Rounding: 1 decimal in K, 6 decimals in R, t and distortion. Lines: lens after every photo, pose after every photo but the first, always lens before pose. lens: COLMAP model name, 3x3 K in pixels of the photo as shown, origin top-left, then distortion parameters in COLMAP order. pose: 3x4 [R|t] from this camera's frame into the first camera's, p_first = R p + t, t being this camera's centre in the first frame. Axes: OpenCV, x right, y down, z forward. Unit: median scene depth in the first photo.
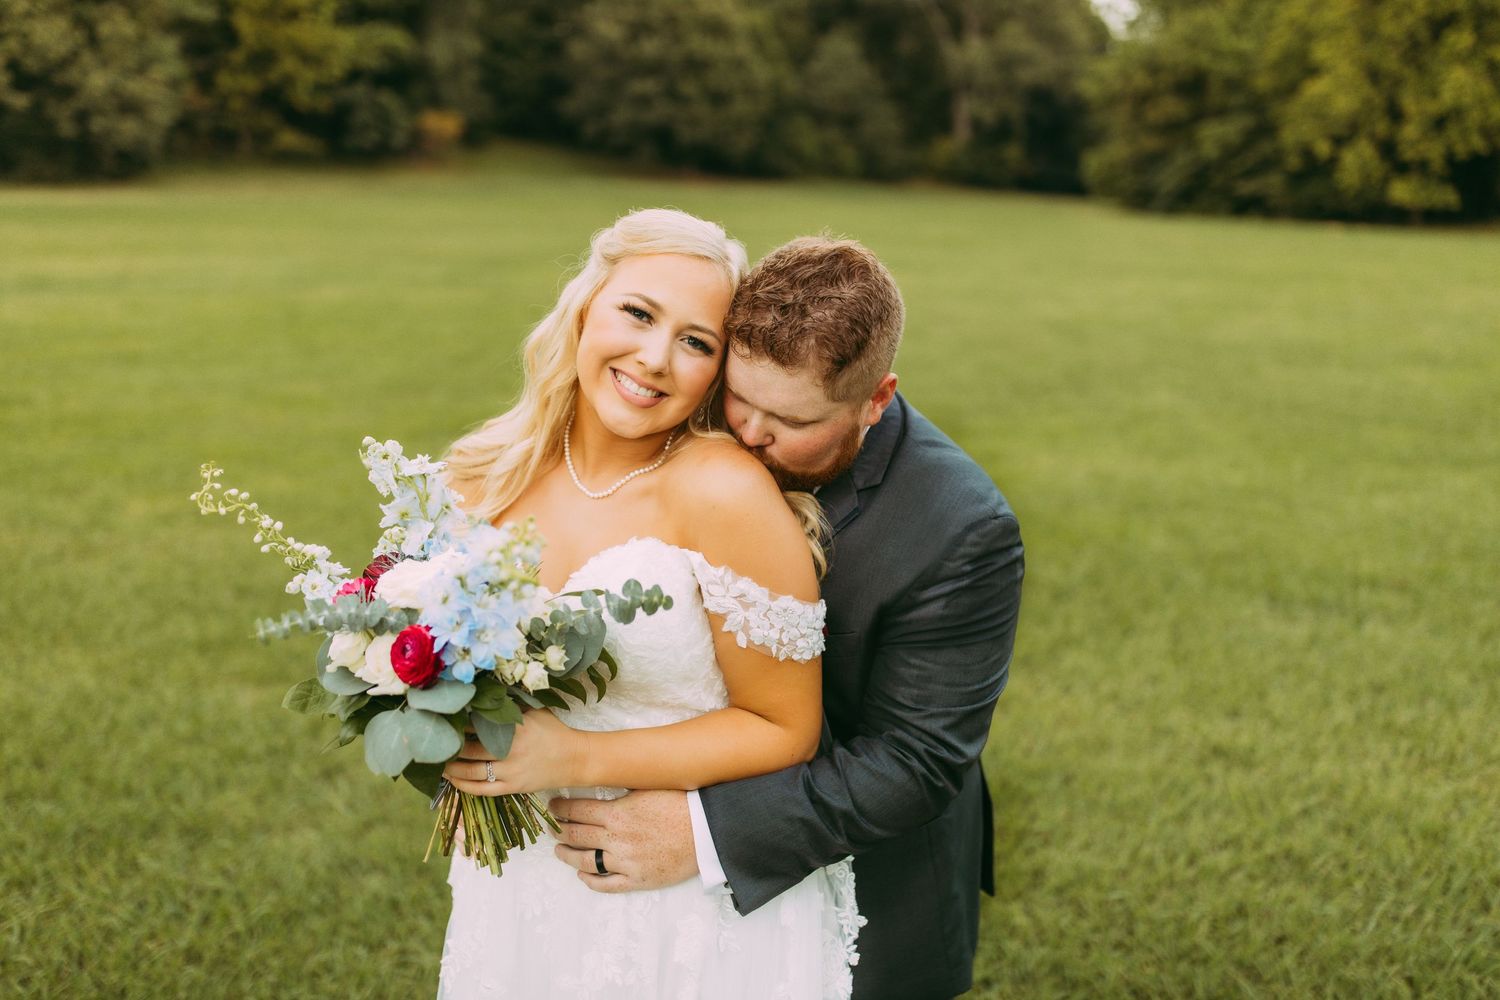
lens RADIAL K [[1434.3, 0, 747.4], [0, 1434.3, 497.4], [0, 0, 1]] dist [0.006225, 0.000000]
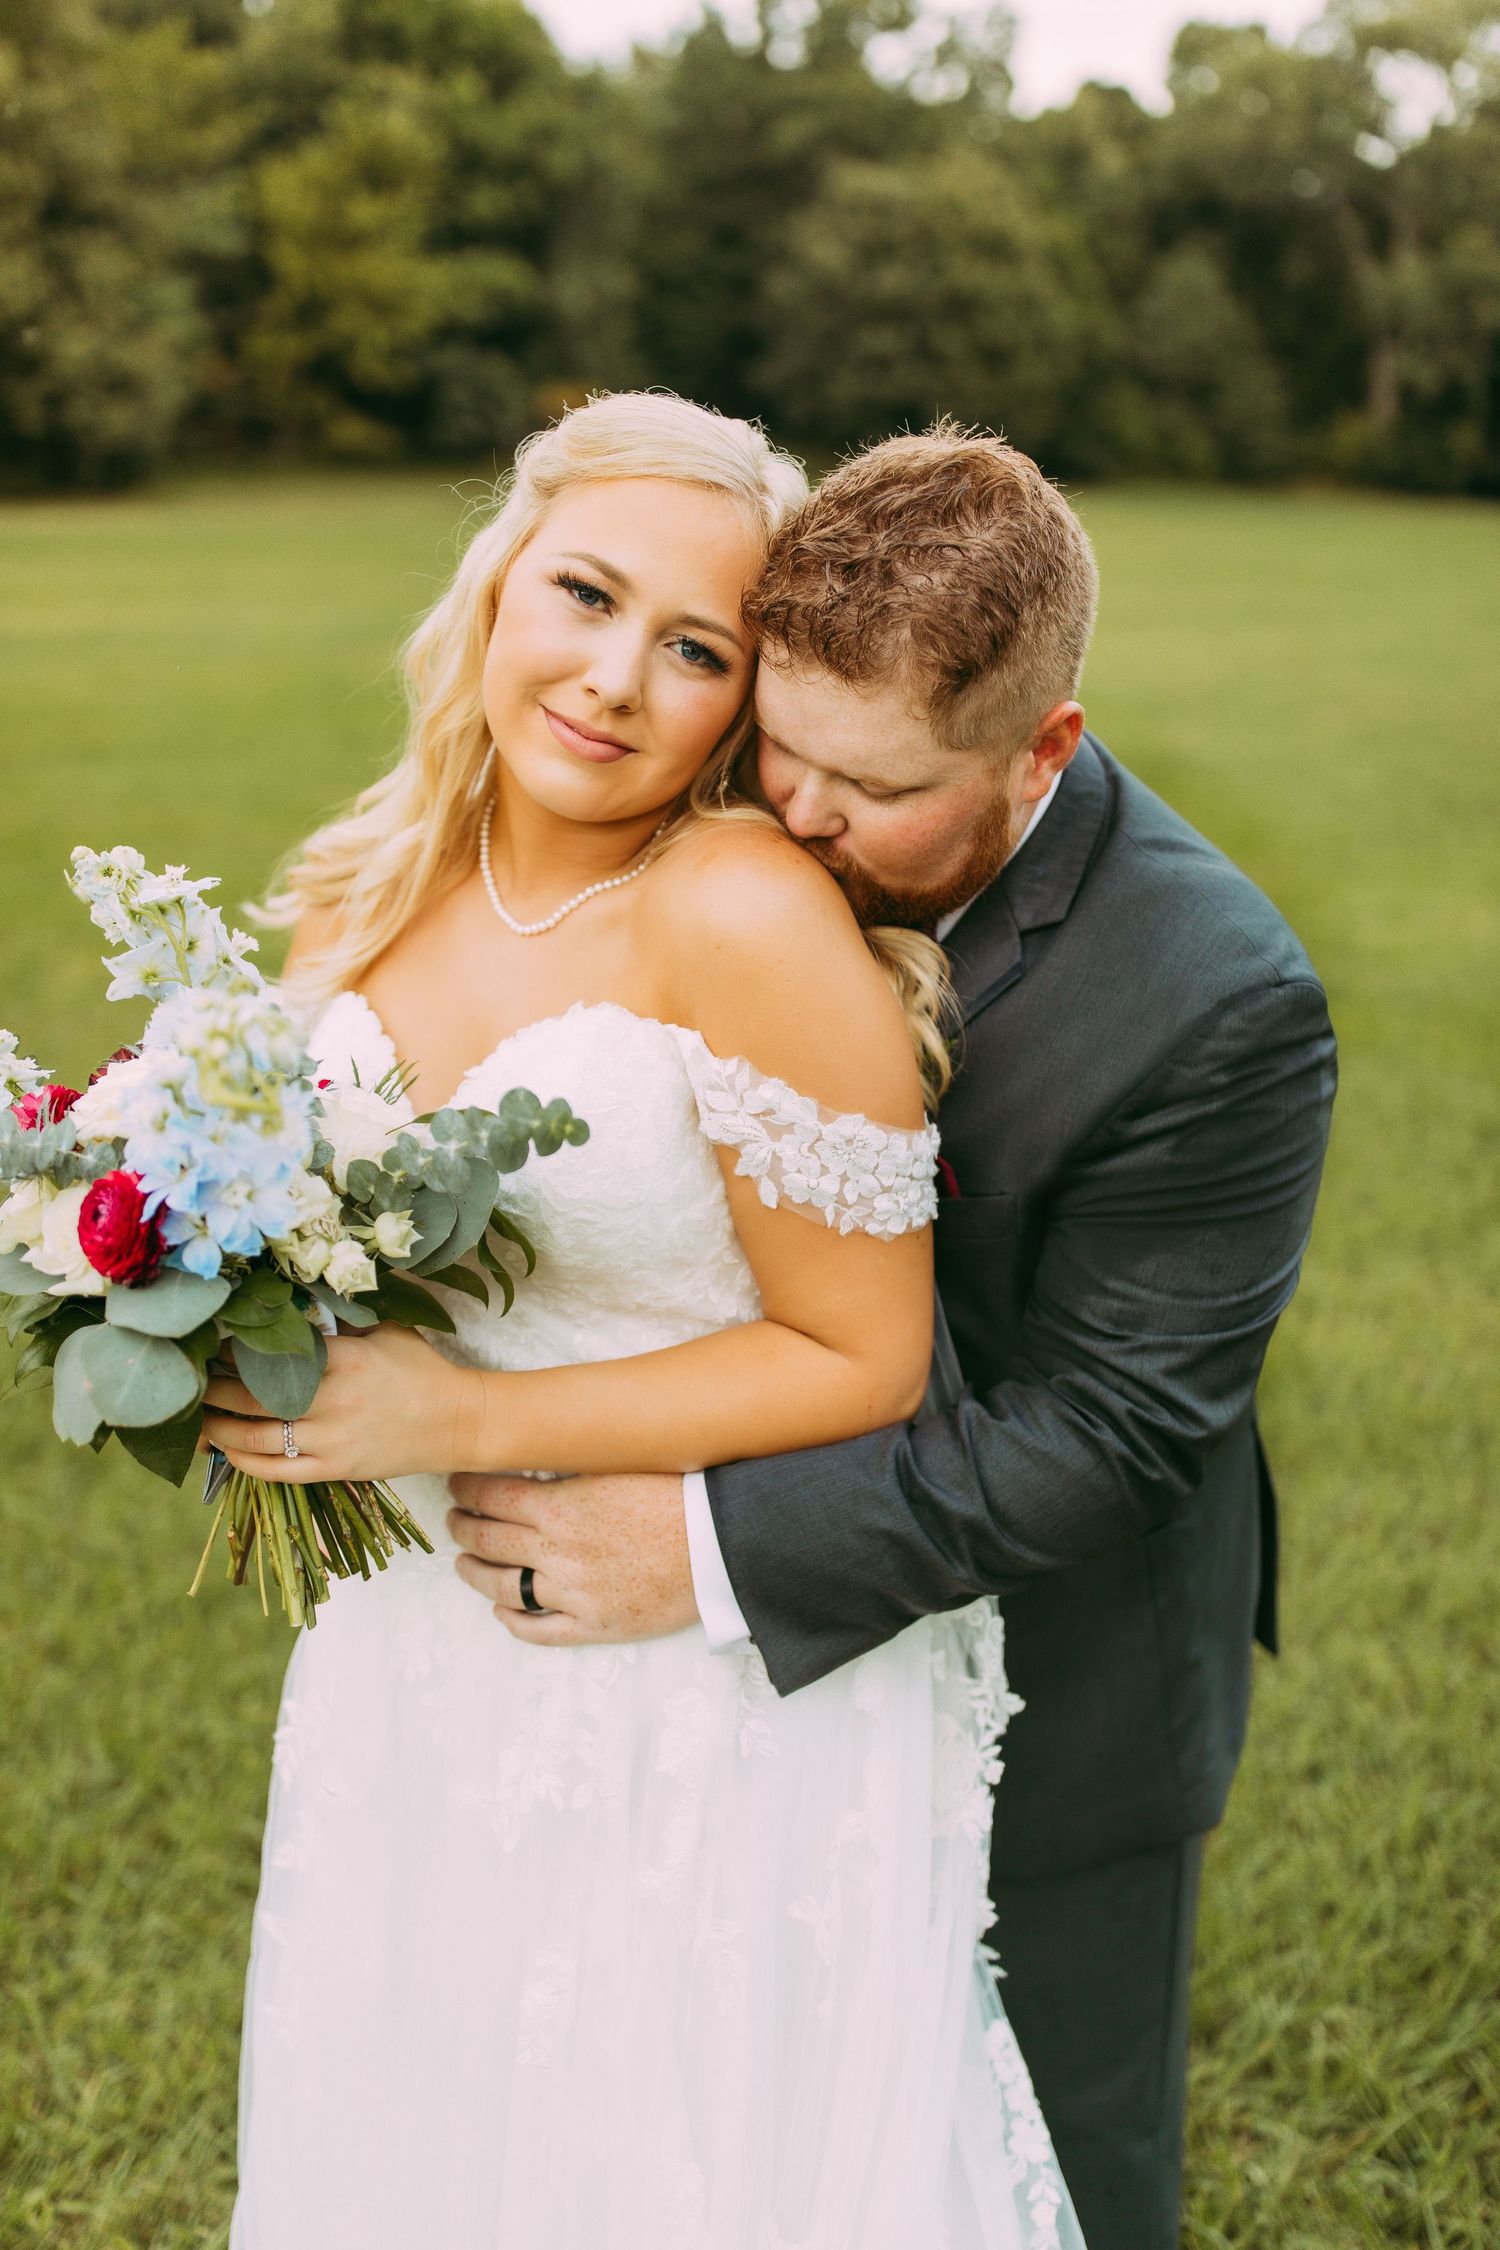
lens RADIAL K [[2151.4, 0, 765.7], [0, 2151.4, 1110.8], [0, 0, 1]] dist [0.006225, 0.000000]
pose [[0.992360, 0.022373, -0.121333, 0.082604], [-0.014693, 0.997853, 0.063830, 0.013190], [0.122500, -0.061560, 0.990557, 0.186697]]
